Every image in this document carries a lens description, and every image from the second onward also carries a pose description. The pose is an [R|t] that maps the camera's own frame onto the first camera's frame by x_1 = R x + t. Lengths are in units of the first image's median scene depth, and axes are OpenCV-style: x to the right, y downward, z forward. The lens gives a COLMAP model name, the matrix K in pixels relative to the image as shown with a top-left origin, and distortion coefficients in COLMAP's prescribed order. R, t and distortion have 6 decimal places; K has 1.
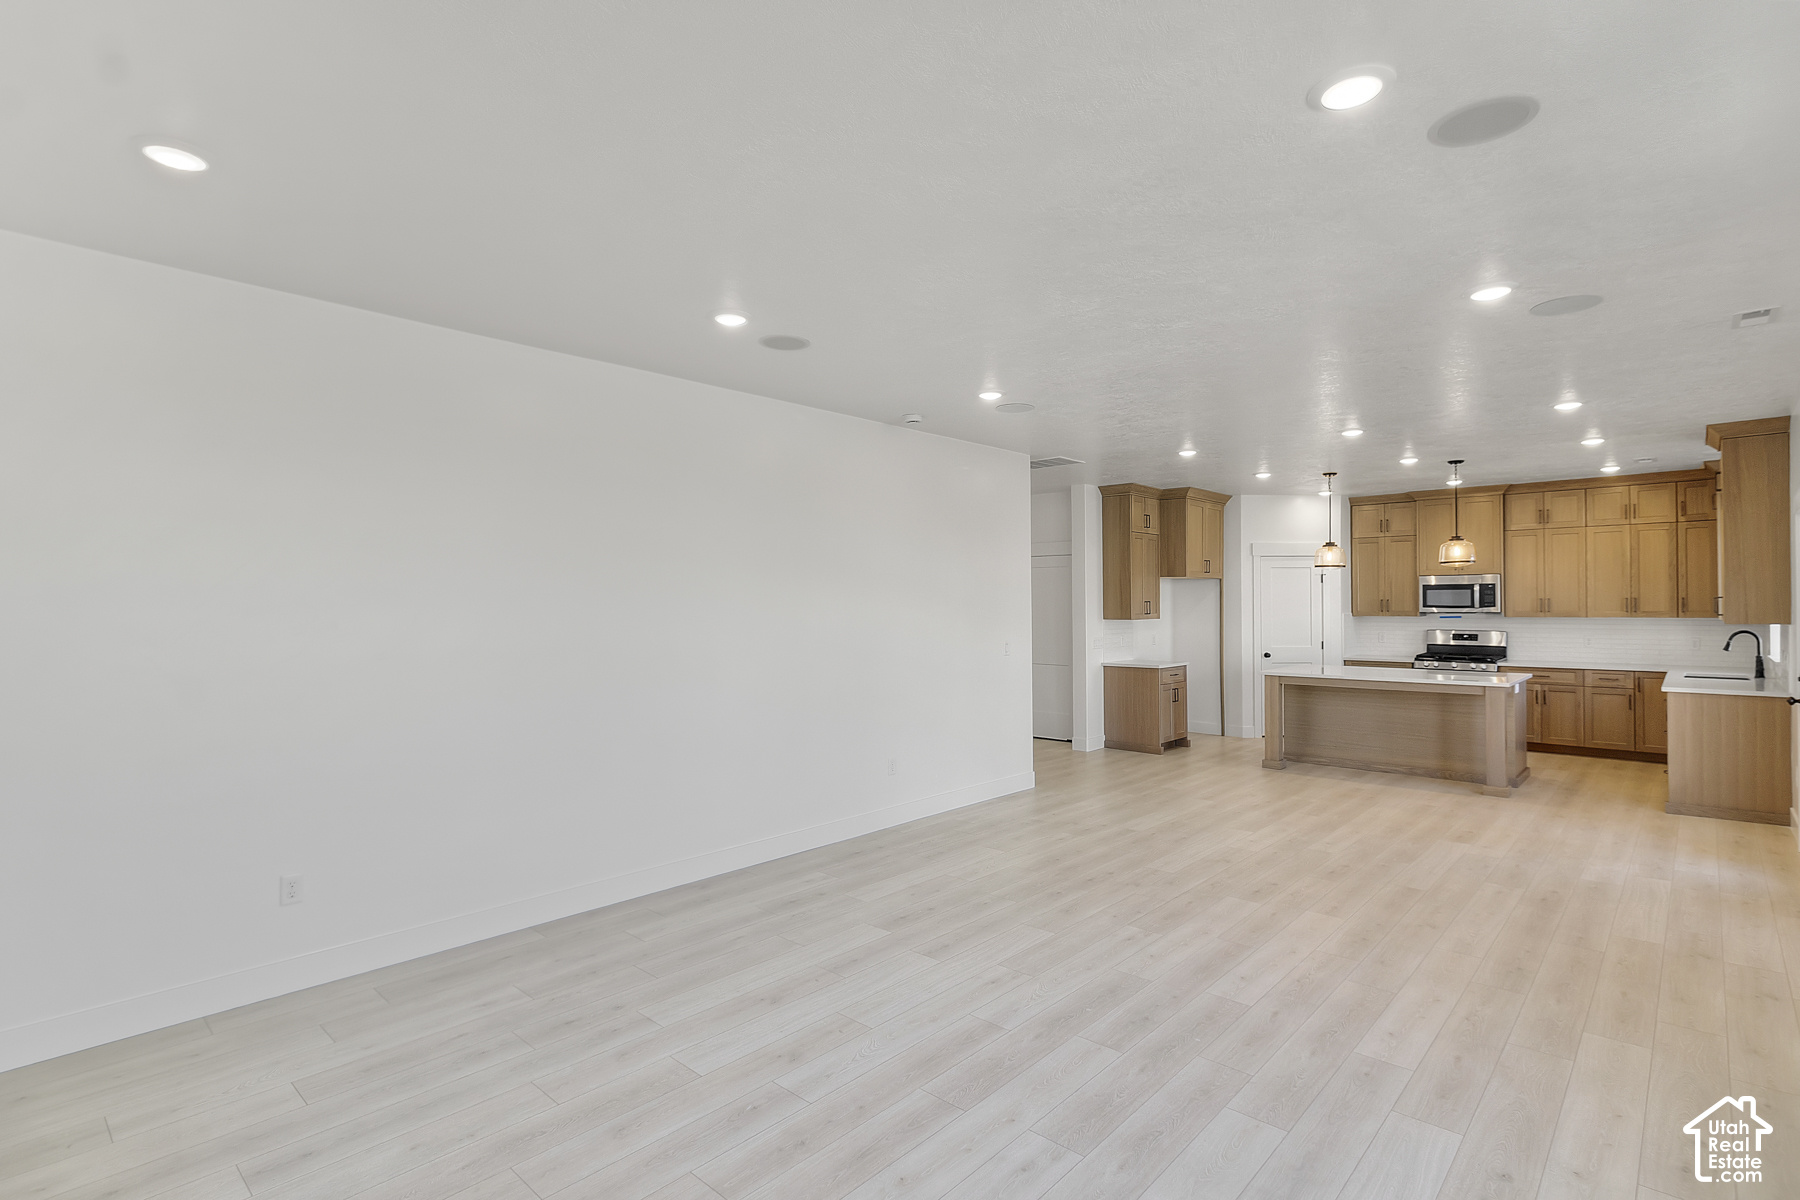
lens RADIAL K [[885.4, 0, 900.0], [0, 885.4, 600.0], [0, 0, 1]] dist [-0.000116, 0.000029]
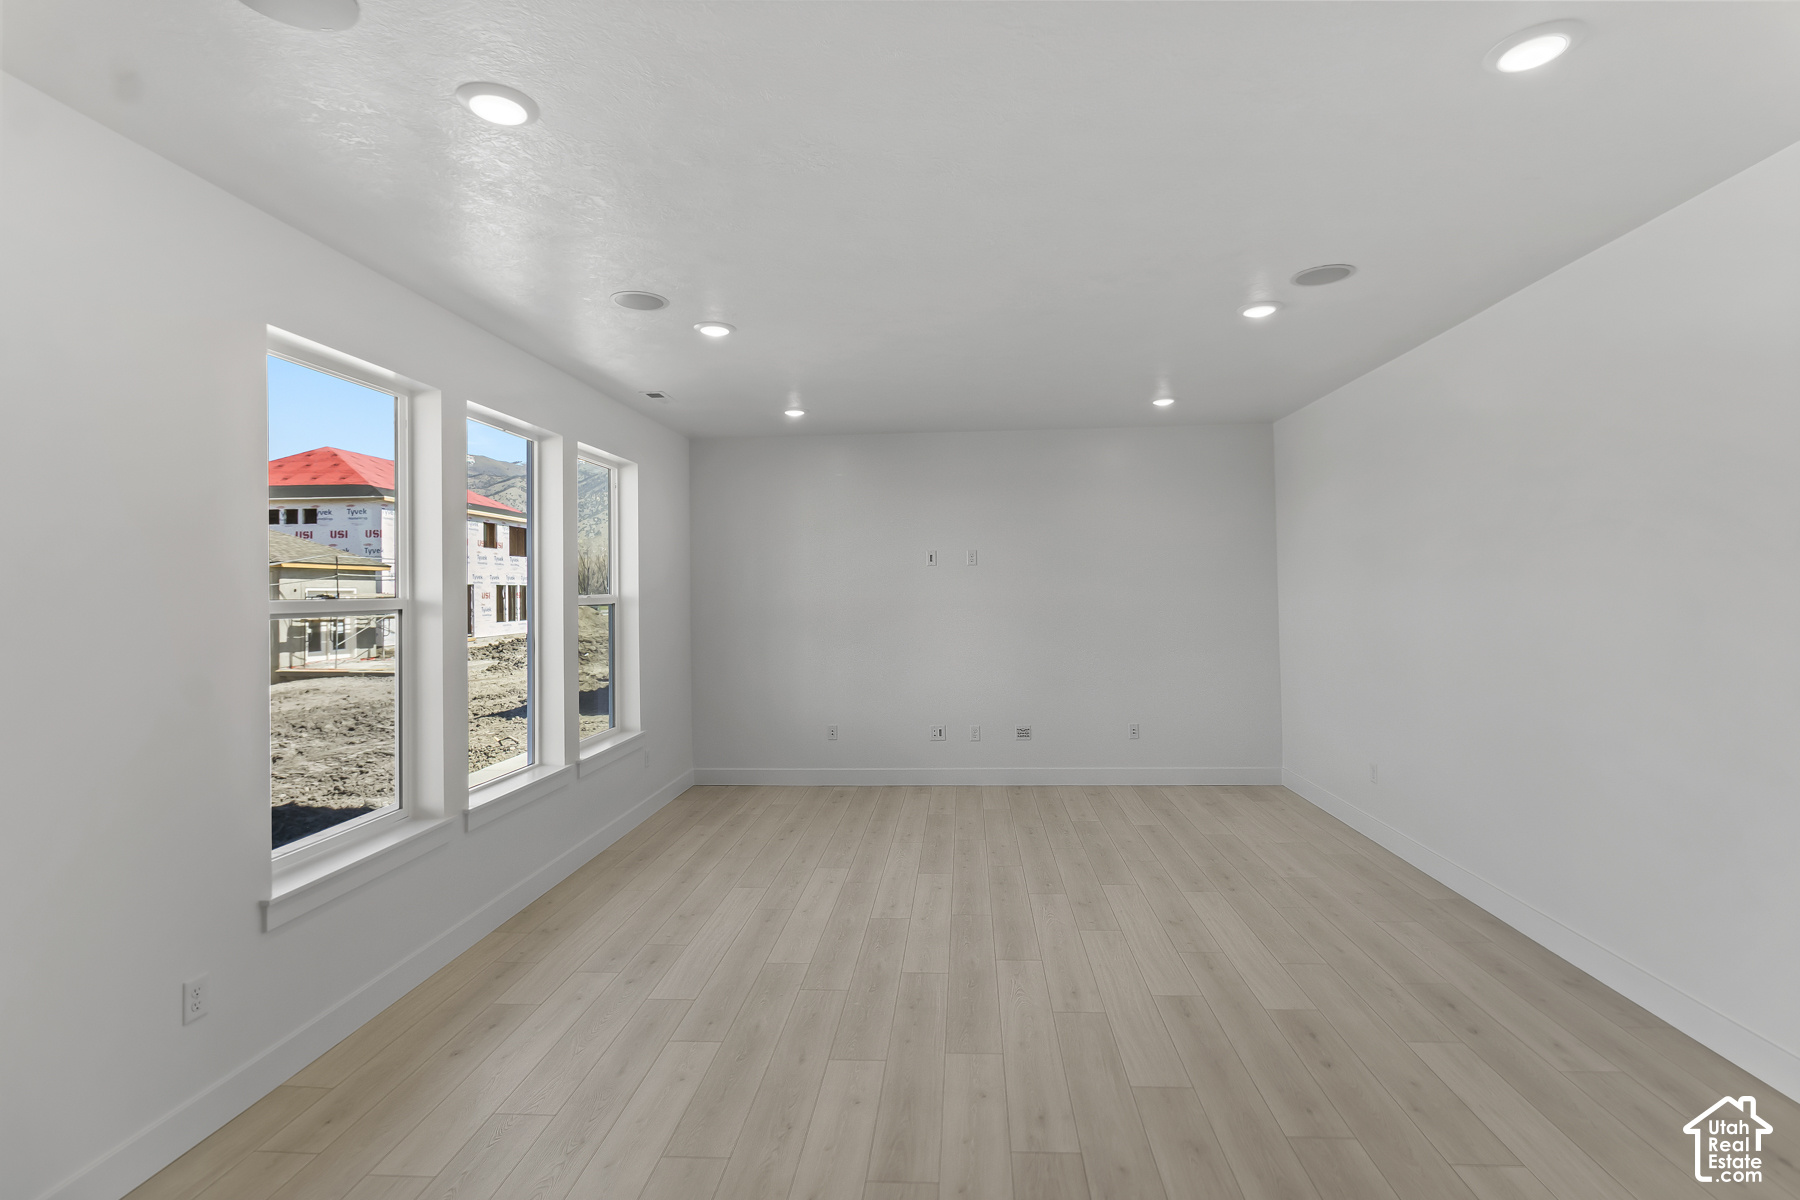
lens RADIAL K [[871.5, 0, 899.9], [0, 871.5, 573.8], [0, 0, 1]] dist [-0.011027, 0.000136]
pose [[-0.790426, 0.002042, -0.612554, 0.841942], [0.019364, 0.999578, -0.021655, 0.010032], [0.612251, -0.028978, -0.790132, 1.691248]]
